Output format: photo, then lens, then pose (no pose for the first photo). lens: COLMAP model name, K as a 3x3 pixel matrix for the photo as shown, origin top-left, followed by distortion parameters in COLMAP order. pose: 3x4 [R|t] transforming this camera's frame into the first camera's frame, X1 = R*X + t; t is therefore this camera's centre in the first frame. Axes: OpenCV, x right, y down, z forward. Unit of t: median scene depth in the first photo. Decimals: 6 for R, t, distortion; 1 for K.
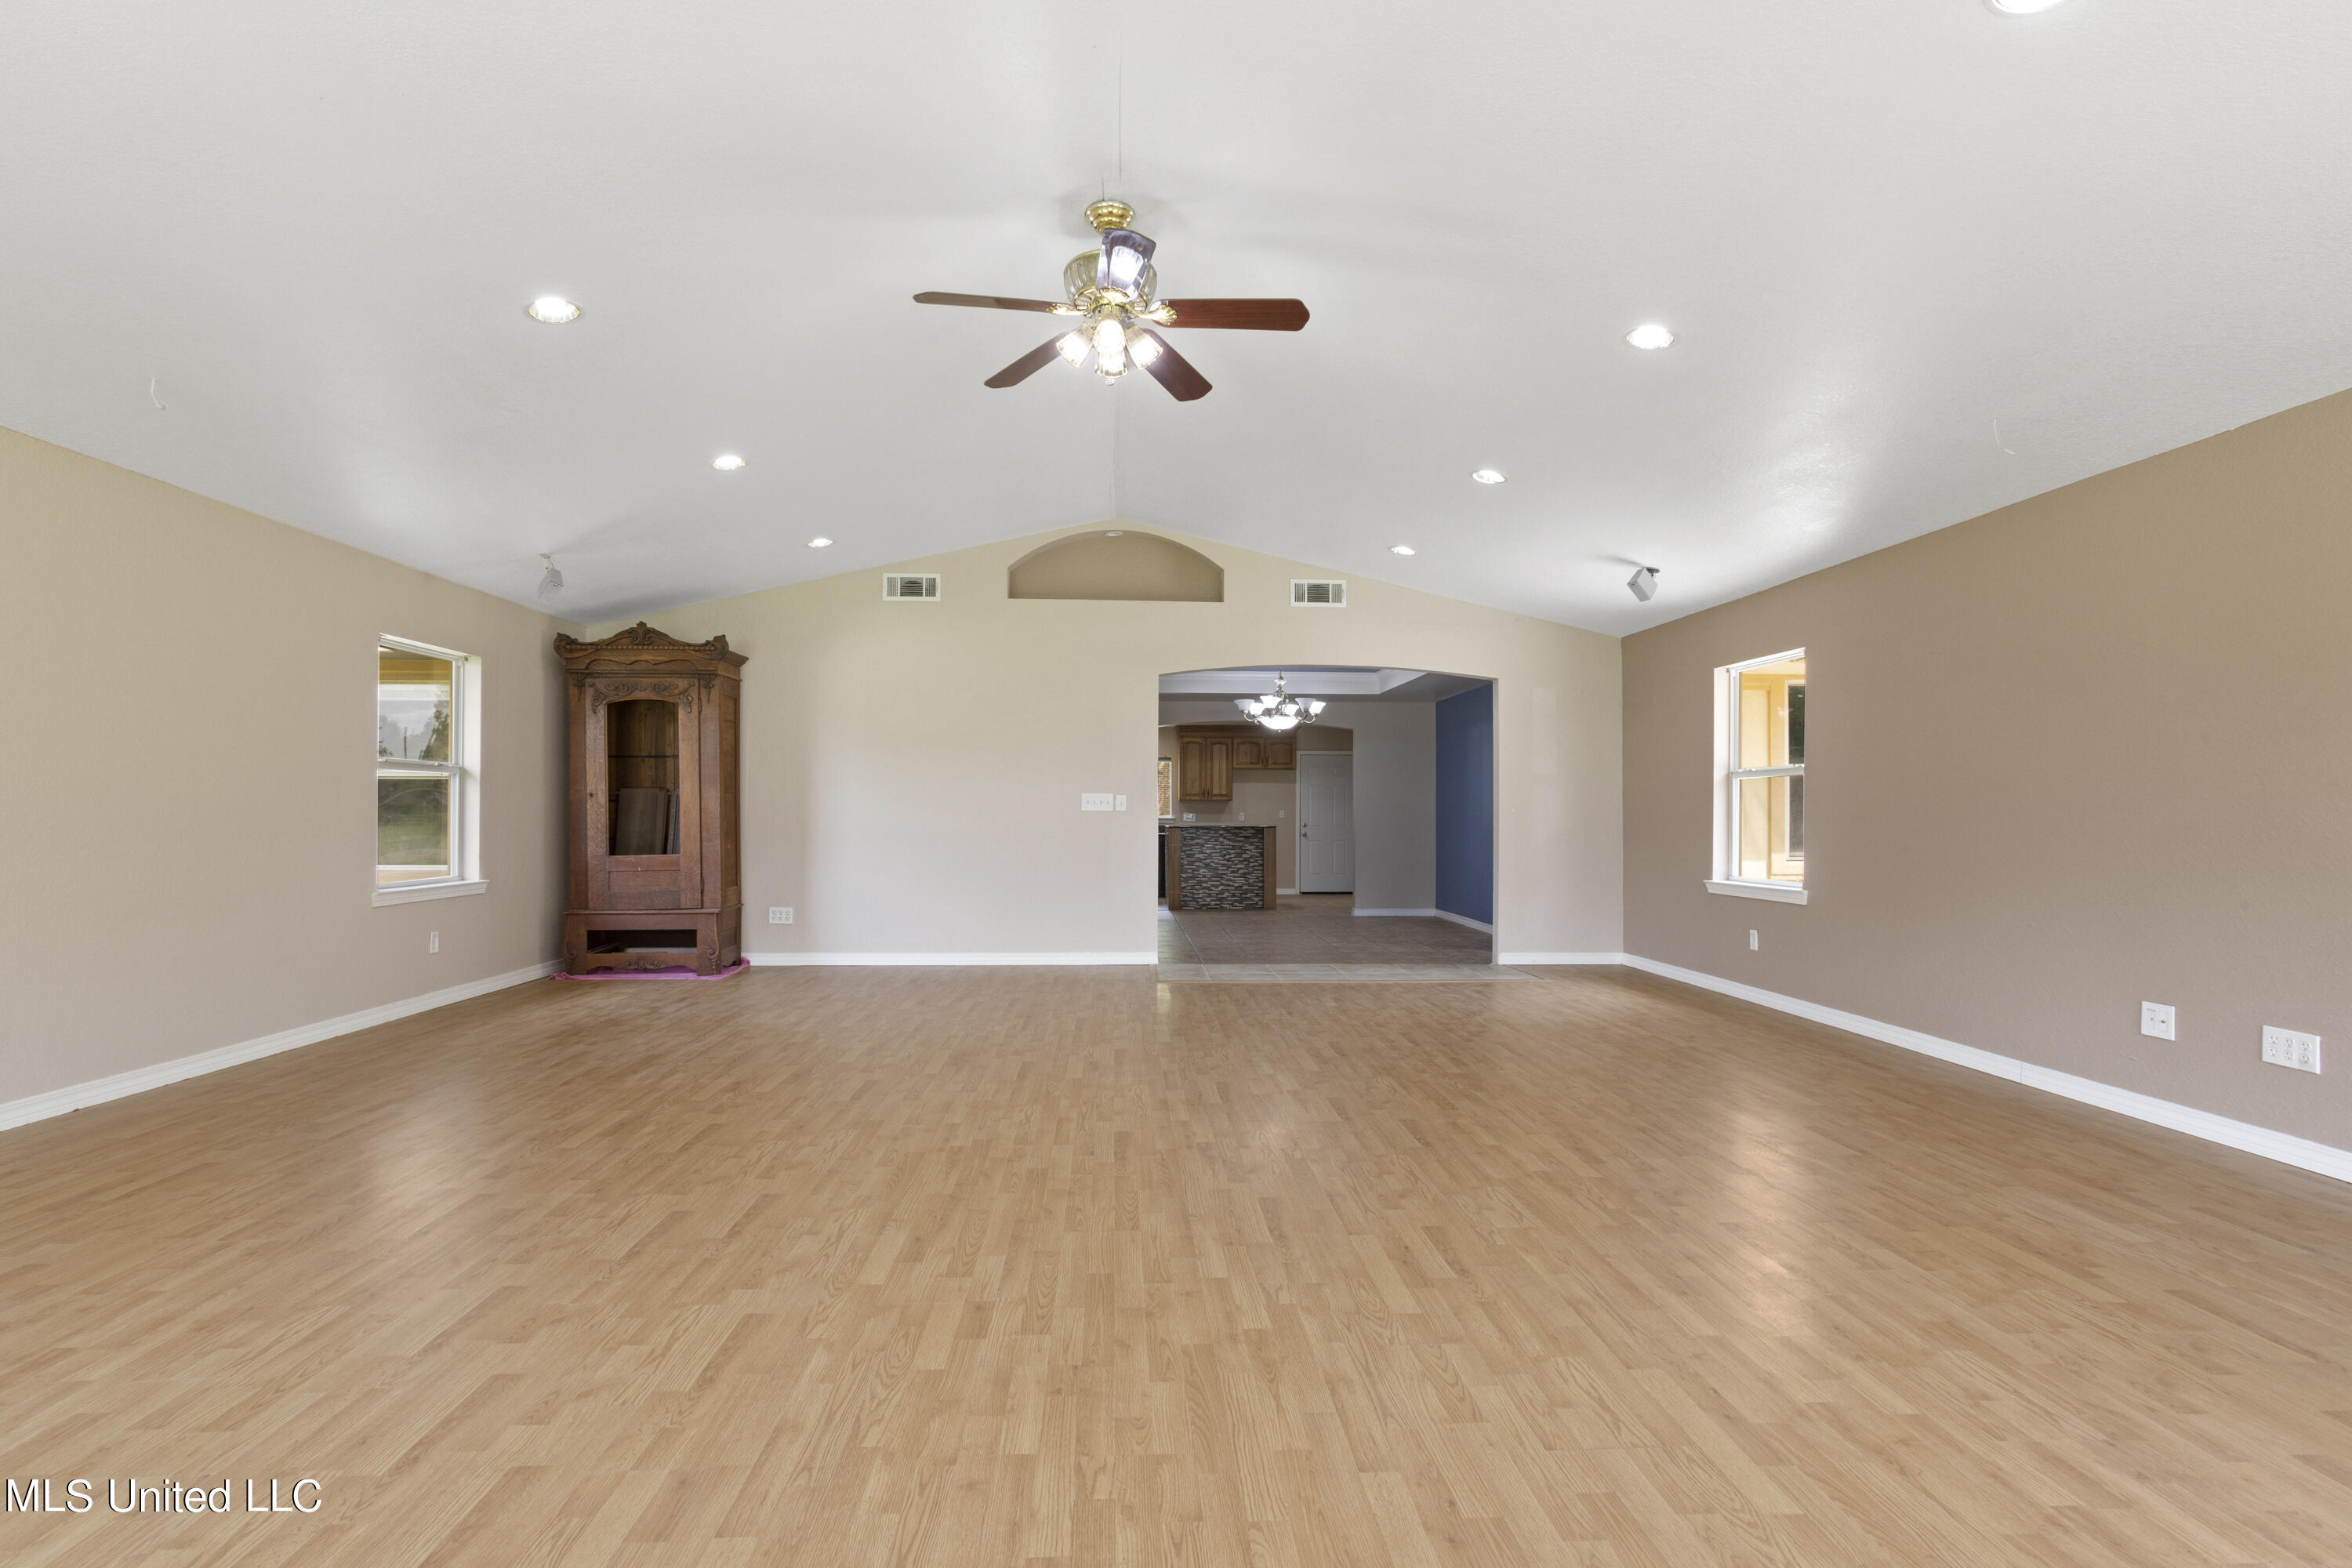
lens RADIAL K [[1211.1, 0, 1176.0], [0, 1211.1, 784.0], [0, 0, 1]] dist [-0.000043, -0.000128]
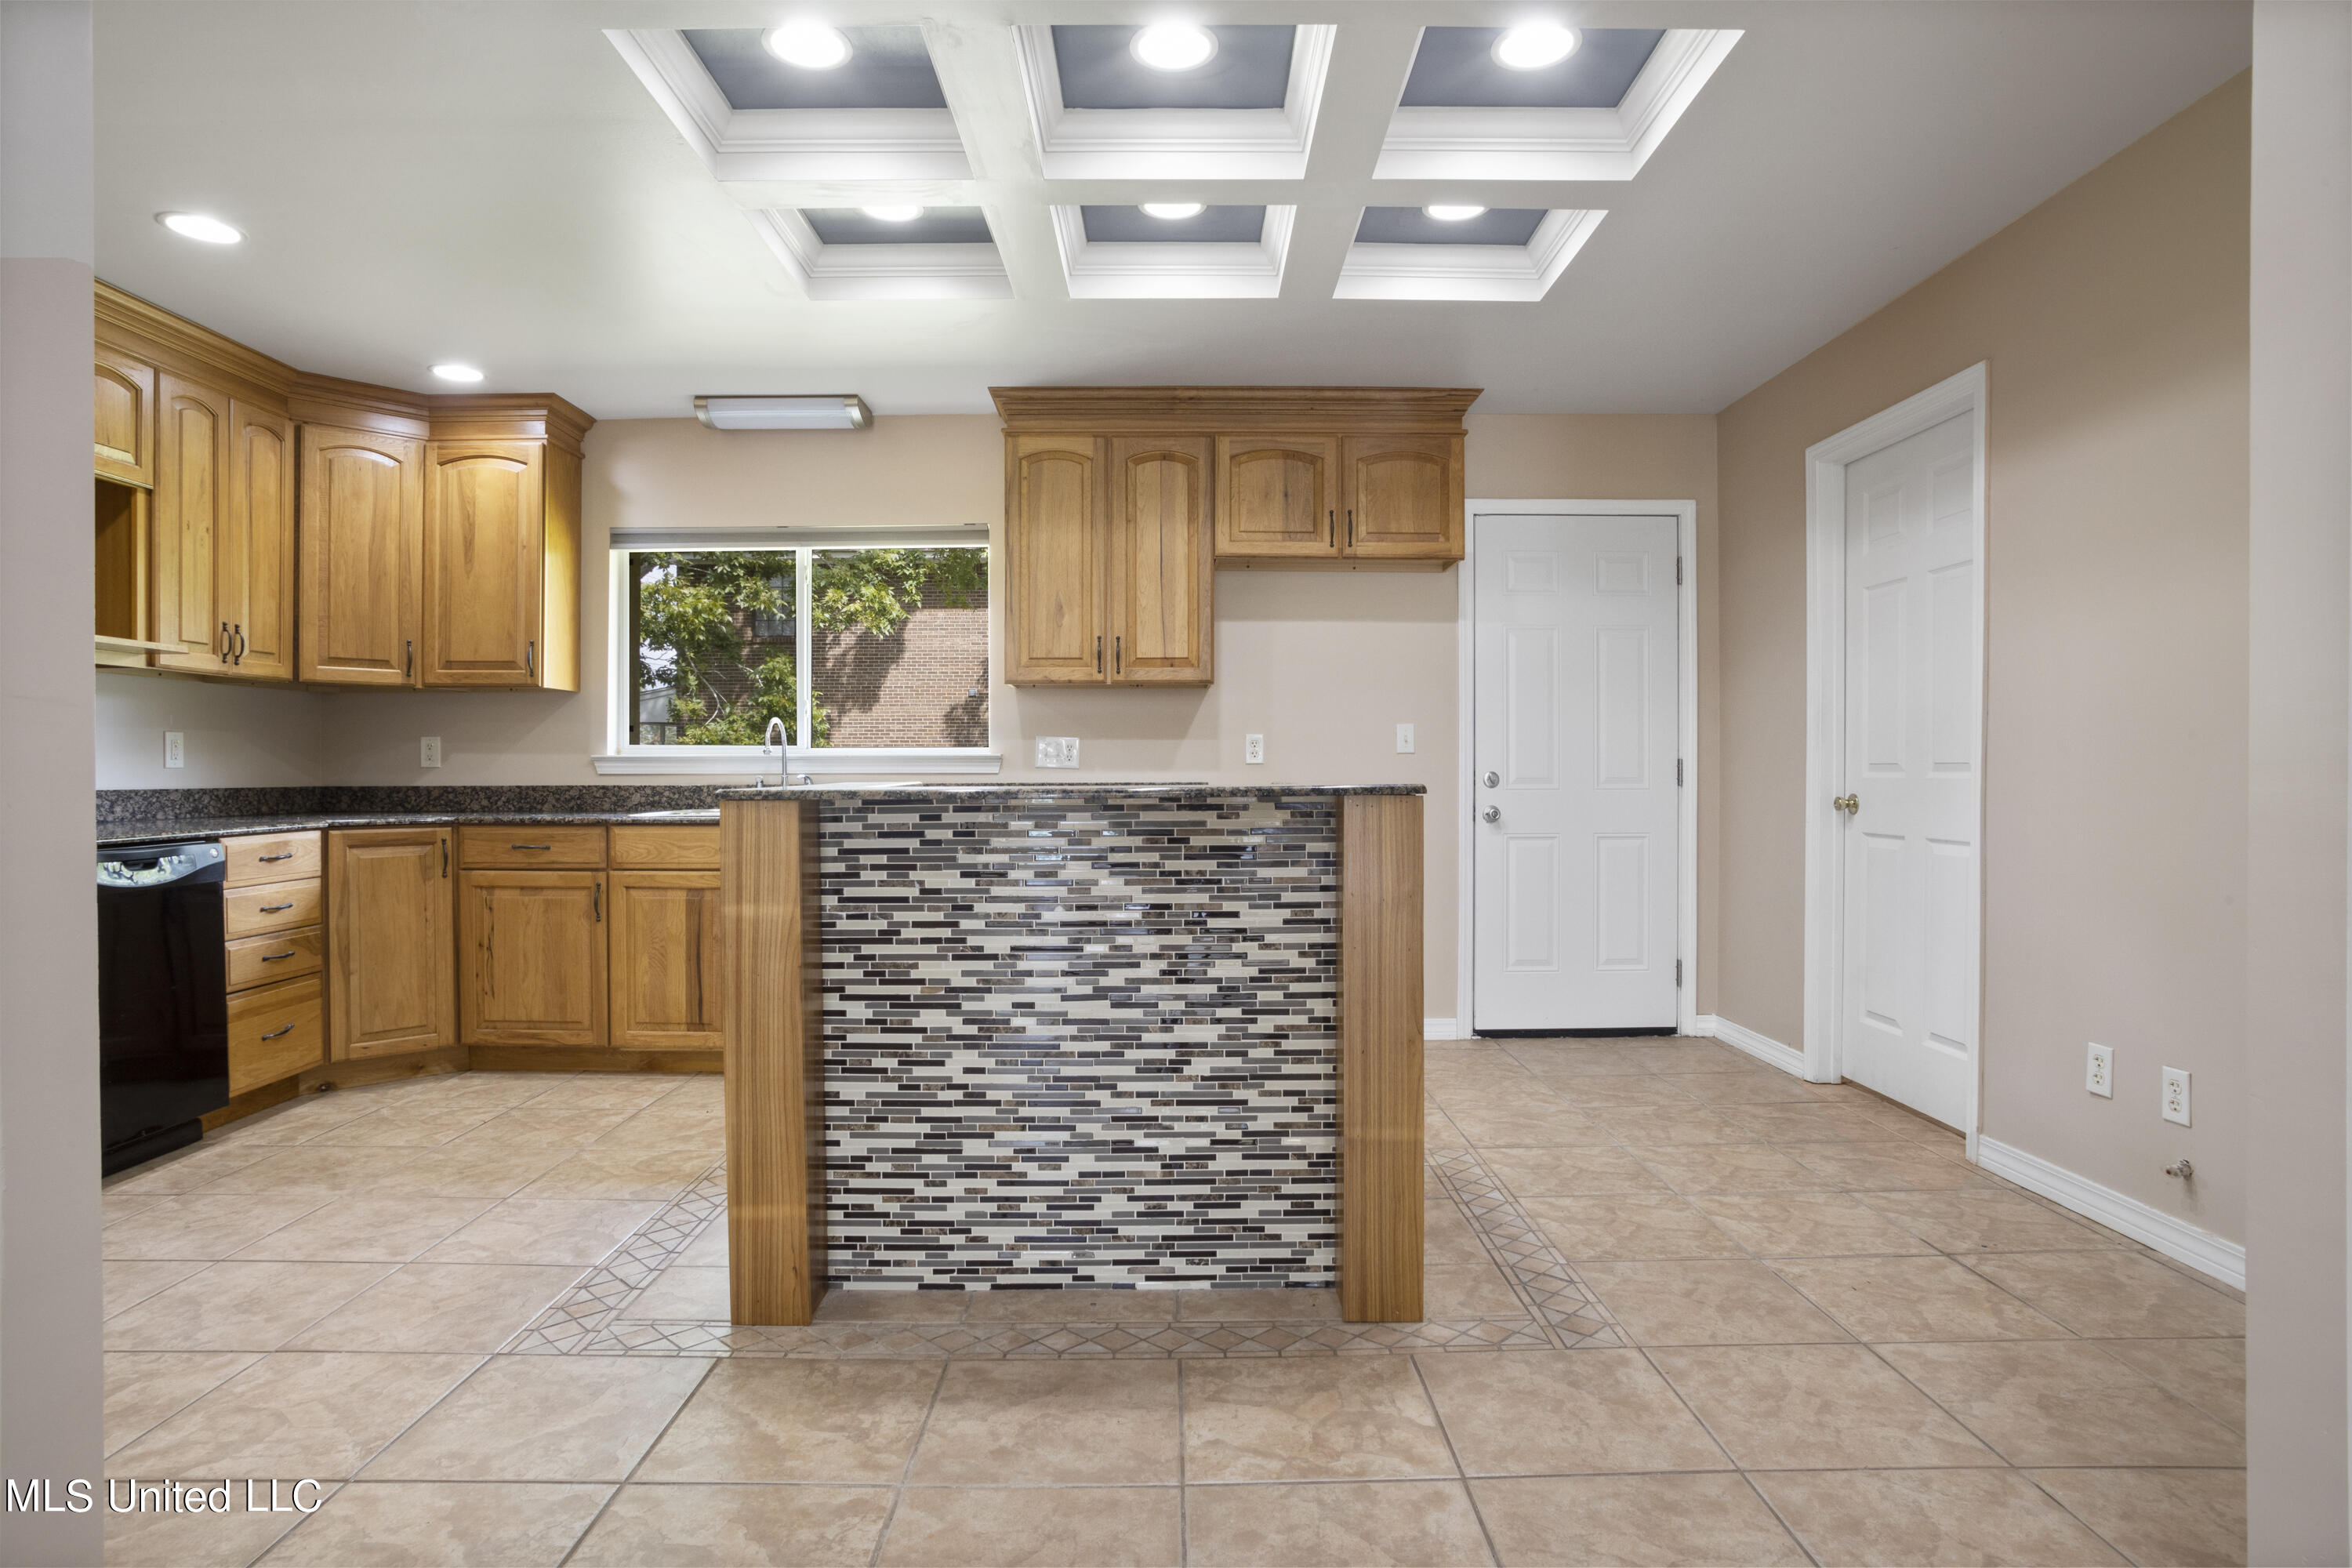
lens RADIAL K [[1278.8, 0, 1176.0], [0, 1278.8, 784.0], [0, 0, 1]] dist [-0.041109, 0.000377]
pose [[0.998828, -0.002039, -0.048362, 0.052071], [0.003846, 0.999296, 0.037312, 0.024908], [0.048252, -0.037454, 0.998133, 0.737788]]
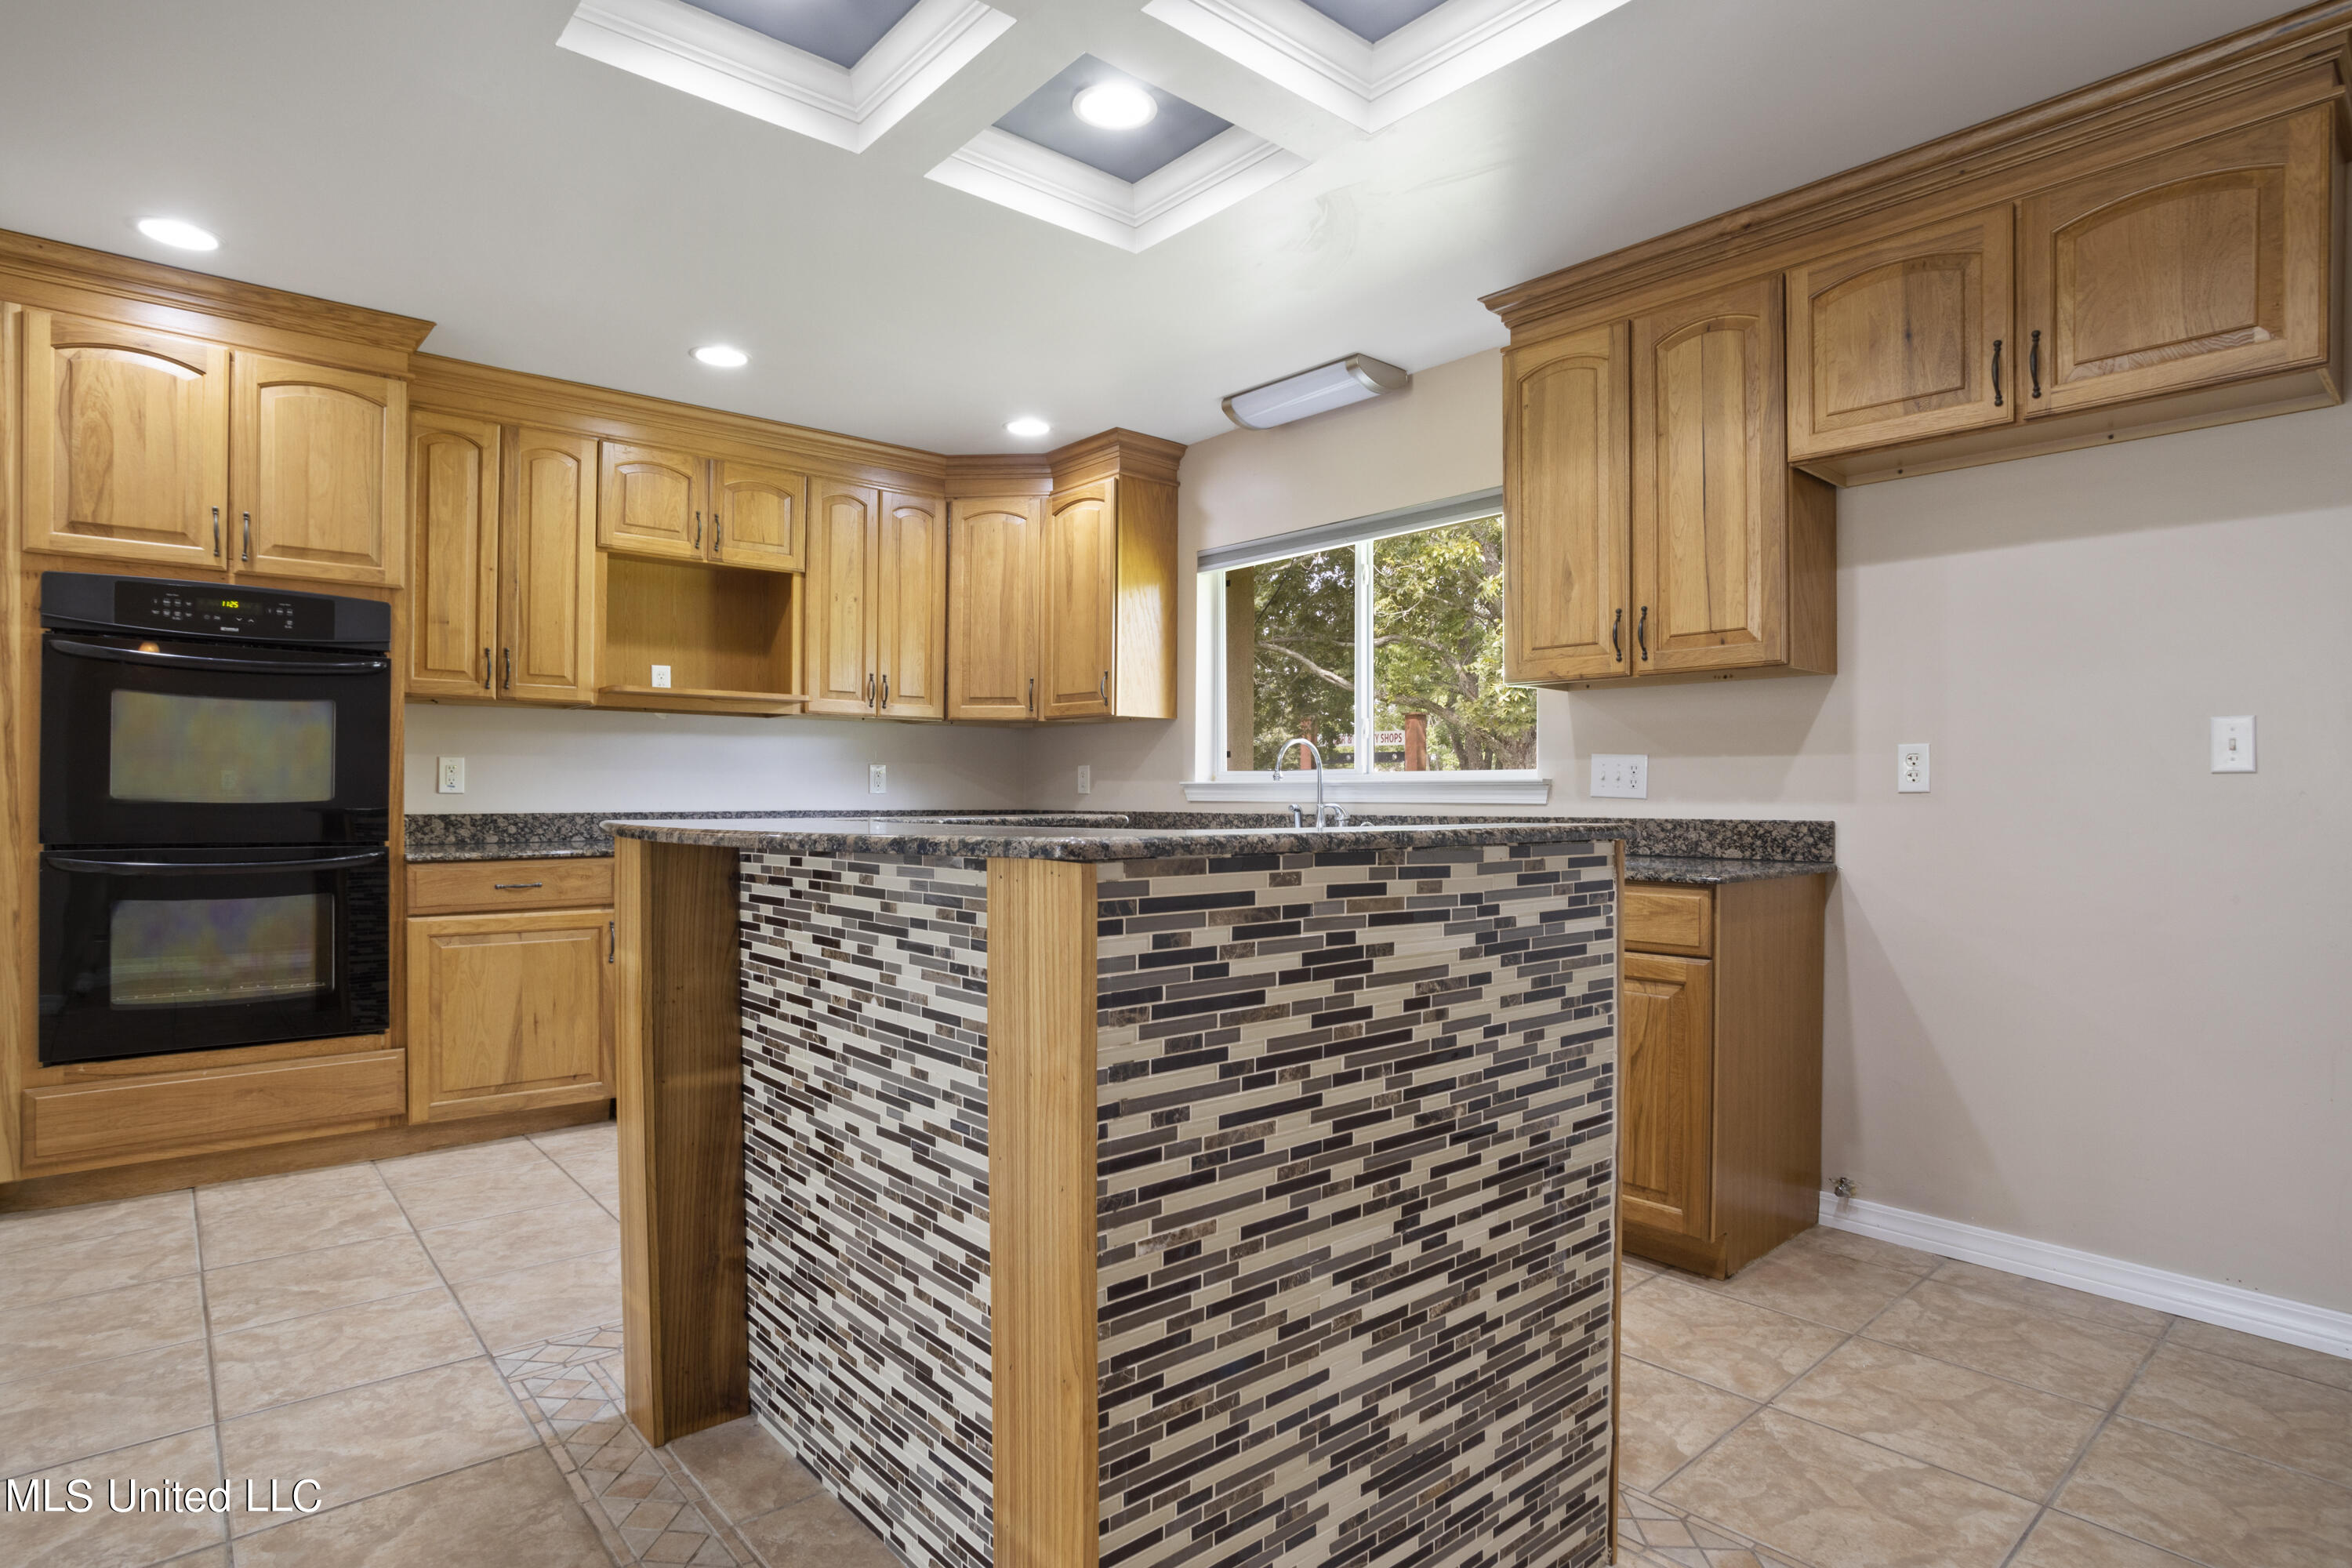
lens RADIAL K [[1244.2, 0, 1176.0], [0, 1244.2, 784.0], [0, 0, 1]] dist [-0.081185, 0.046106]
pose [[0.601311, -0.005377, -0.798997, 0.127275], [0.017254, 0.999832, 0.006257, 0.027174], [0.798829, -0.017548, 0.601303, 0.846678]]
